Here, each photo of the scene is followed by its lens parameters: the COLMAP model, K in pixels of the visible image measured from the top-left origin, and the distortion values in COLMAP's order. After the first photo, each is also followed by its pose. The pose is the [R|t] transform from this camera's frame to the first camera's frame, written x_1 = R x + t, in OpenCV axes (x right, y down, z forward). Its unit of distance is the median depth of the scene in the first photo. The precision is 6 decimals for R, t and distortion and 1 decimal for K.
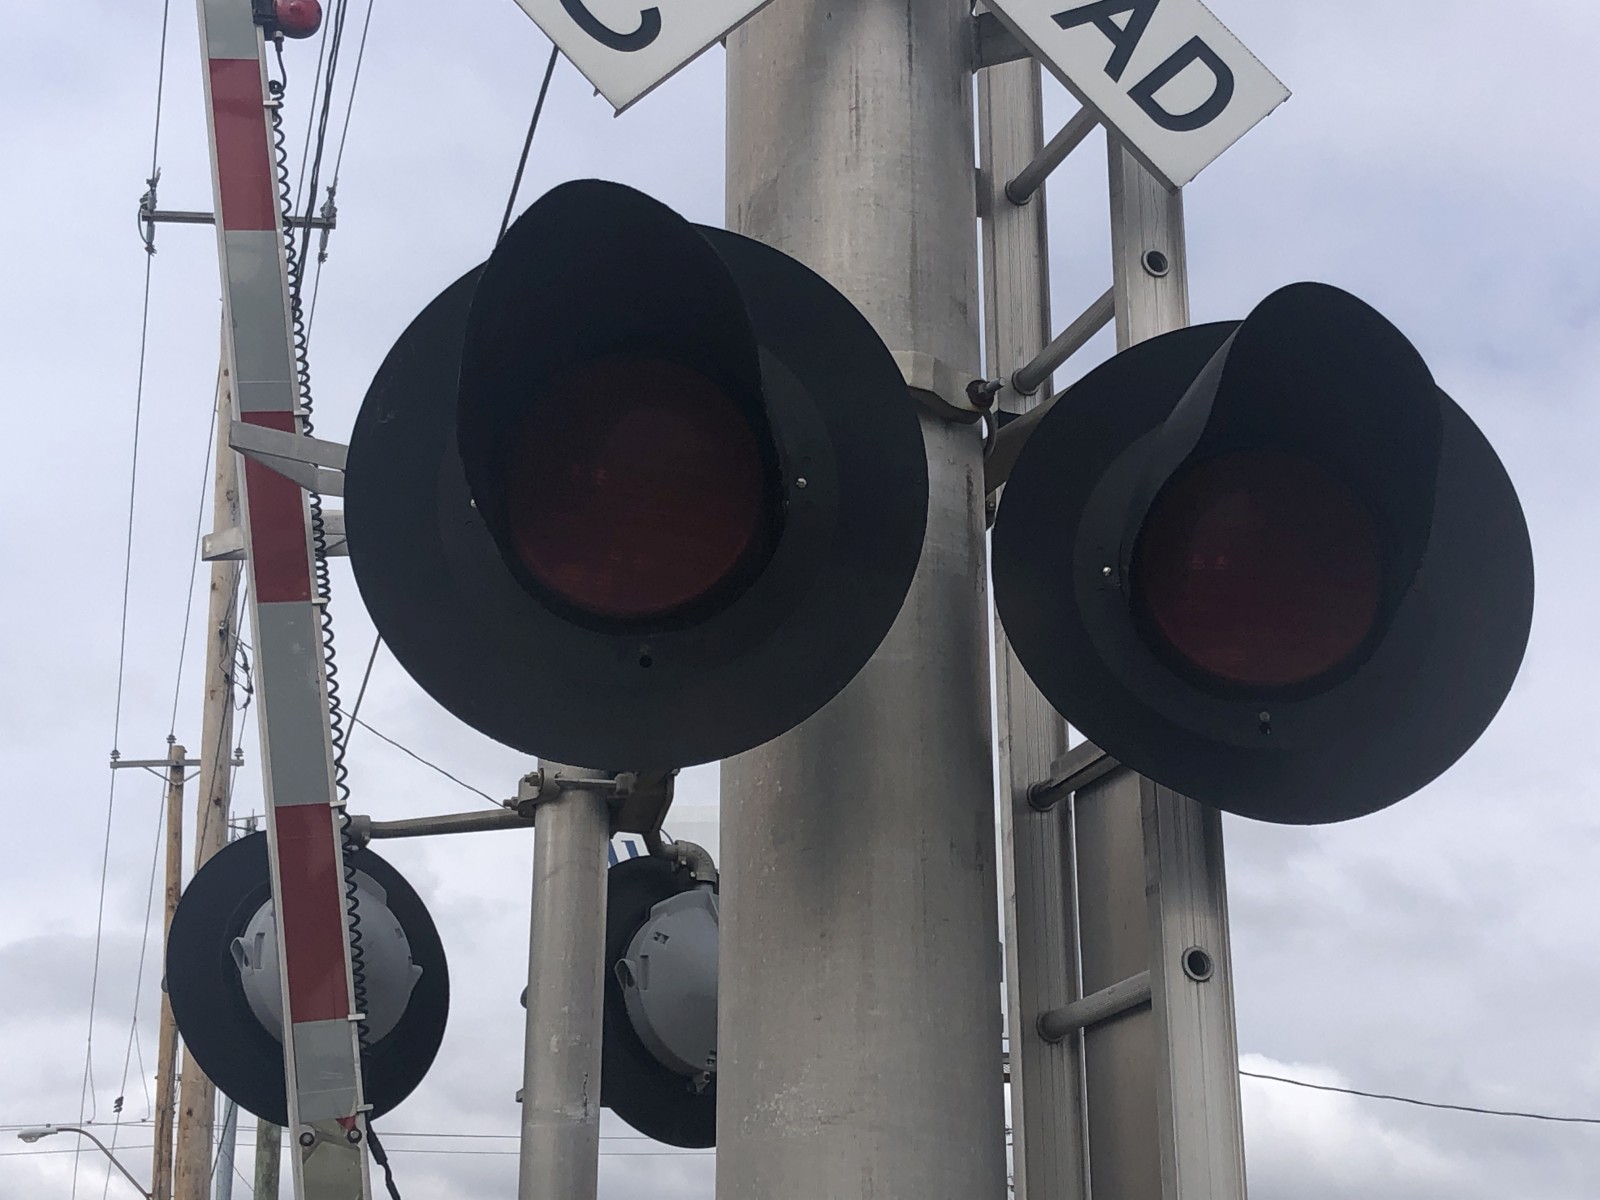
lens RADIAL K [[2669.5, 0, 801.9], [0, 2669.5, 591.8], [0, 0, 1]] dist [0.127053, 0.000000]
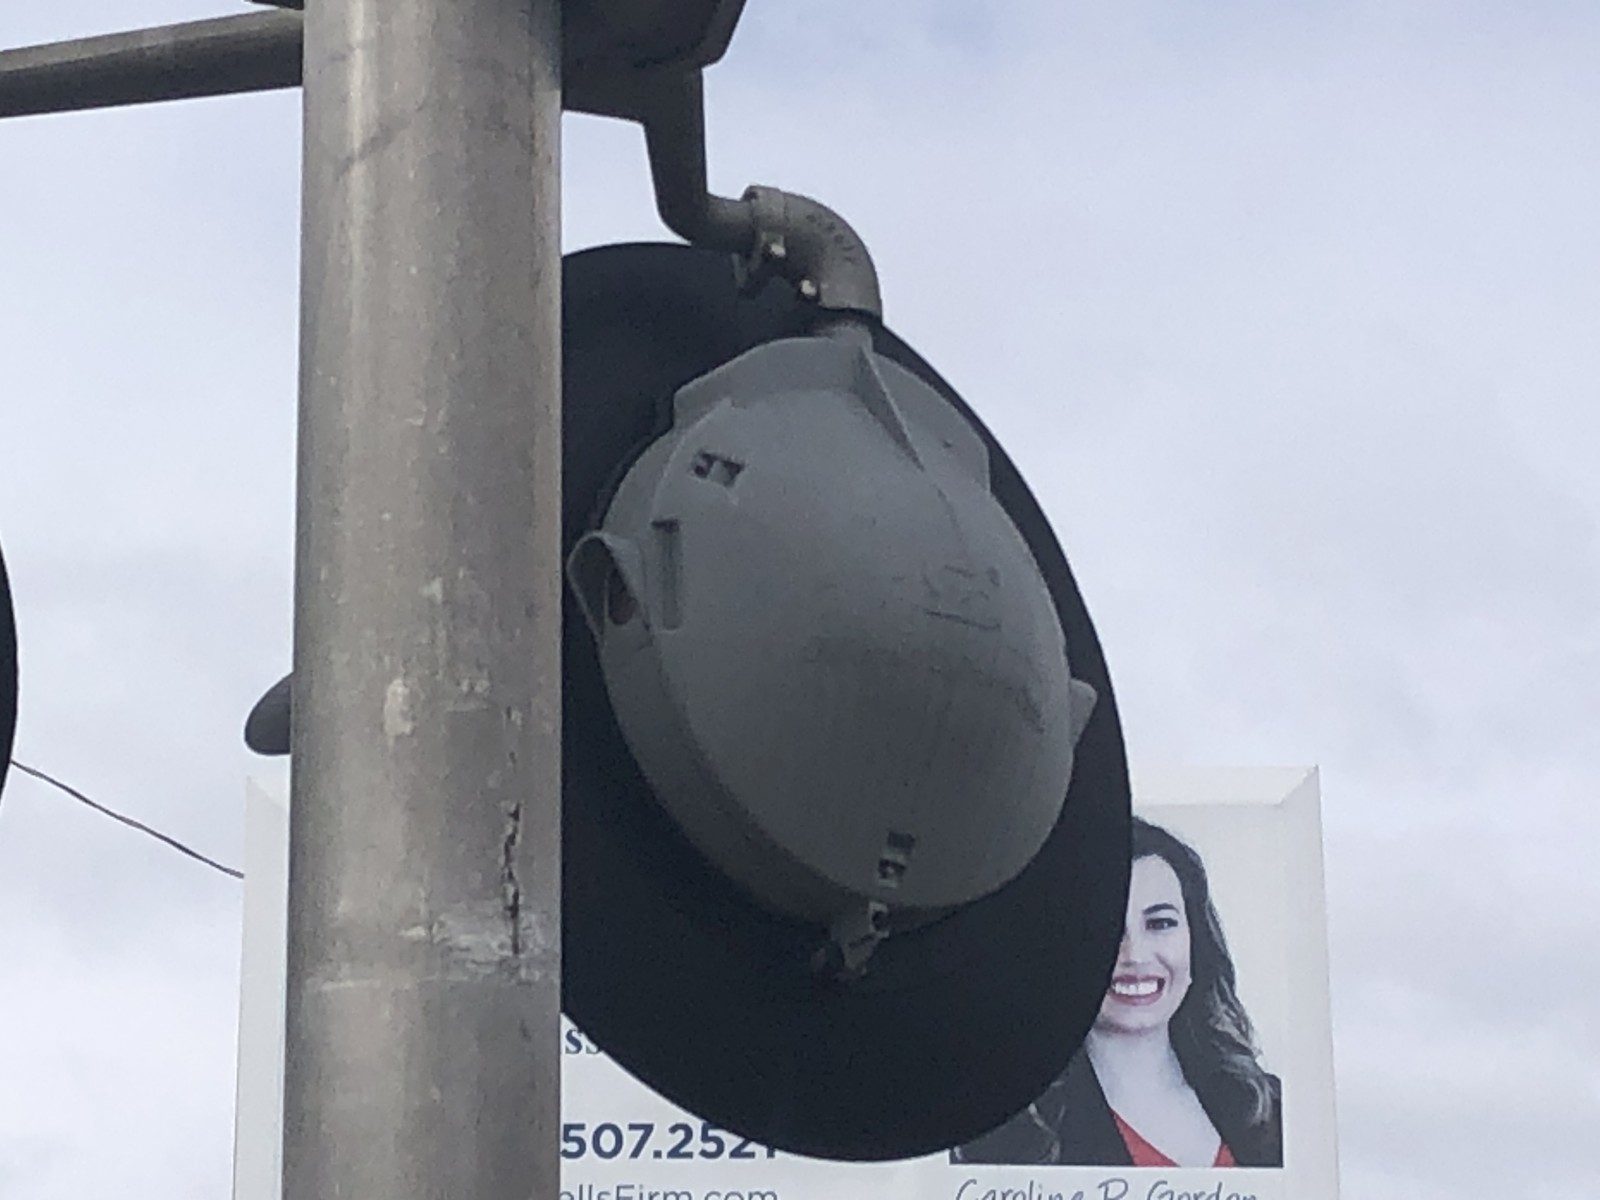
lens RADIAL K [[5650.4, 0, 800.0], [0, 5650.4, 599.2], [0, 0, 1]] dist [-0.298556, 0.000000]
pose [[0.999811, -0.014675, 0.012725, -0.052014], [0.014439, 0.999726, 0.018431, 0.133212], [-0.012992, -0.018243, 0.999749, 0.368130]]
